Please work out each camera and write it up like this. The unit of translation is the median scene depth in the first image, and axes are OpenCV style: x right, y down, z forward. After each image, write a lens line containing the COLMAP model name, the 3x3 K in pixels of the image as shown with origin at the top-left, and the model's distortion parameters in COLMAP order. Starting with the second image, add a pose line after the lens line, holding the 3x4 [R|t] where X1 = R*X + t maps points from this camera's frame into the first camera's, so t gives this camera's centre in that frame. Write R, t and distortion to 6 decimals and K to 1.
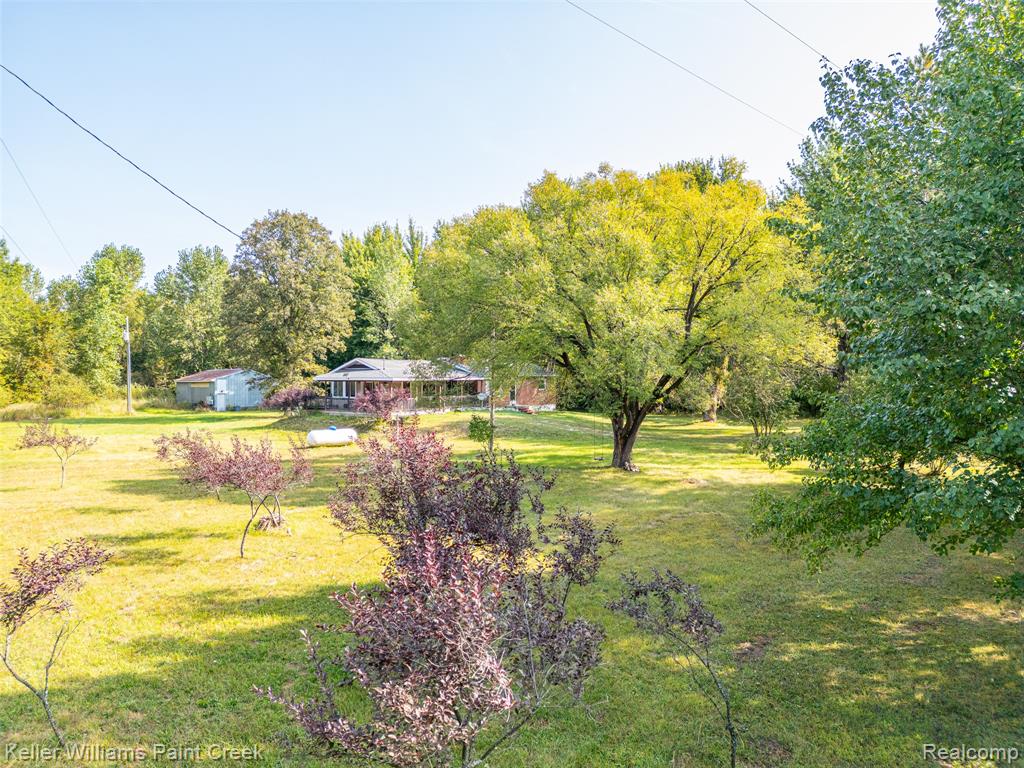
lens RADIAL K [[712.3, 0, 512.5], [0, 712.3, 383.9], [0, 0, 1]] dist [0.071626, -0.062511]
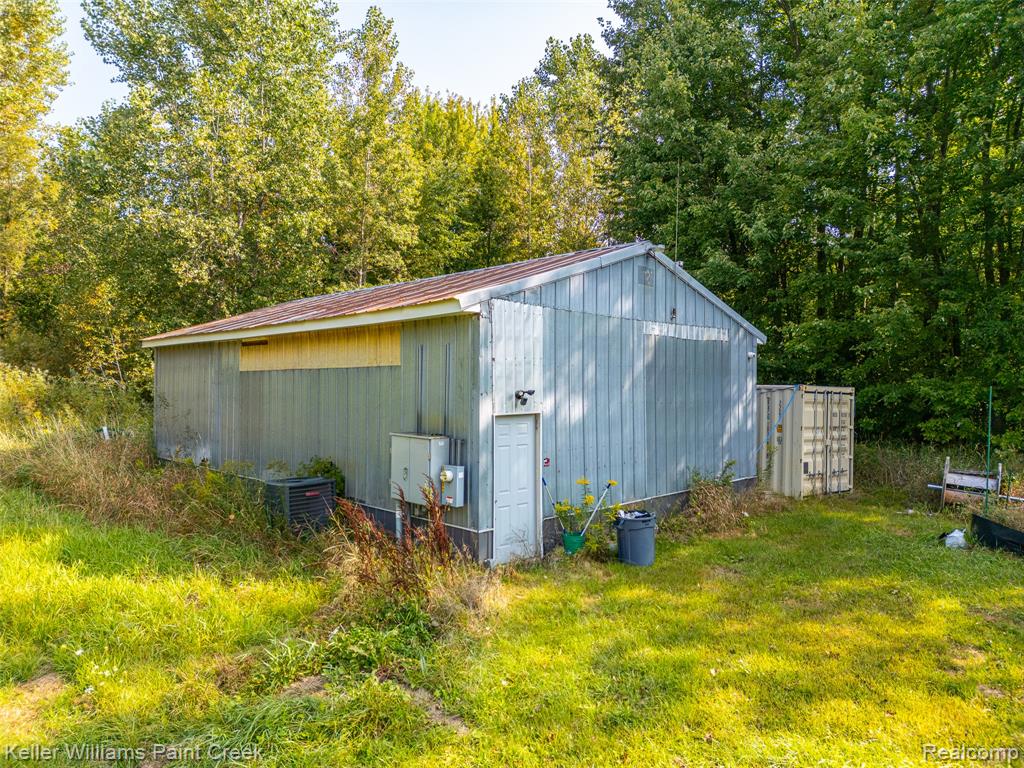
lens RADIAL K [[712.3, 0, 511.4], [0, 712.3, 384.6], [0, 0, 1]] dist [0.071626, -0.062511]
pose [[0.999835, 0.003420, 0.017838, -0.354252], [-0.003388, 0.999993, -0.001821, 0.007287], [-0.017844, 0.001760, 0.999839, 0.762623]]
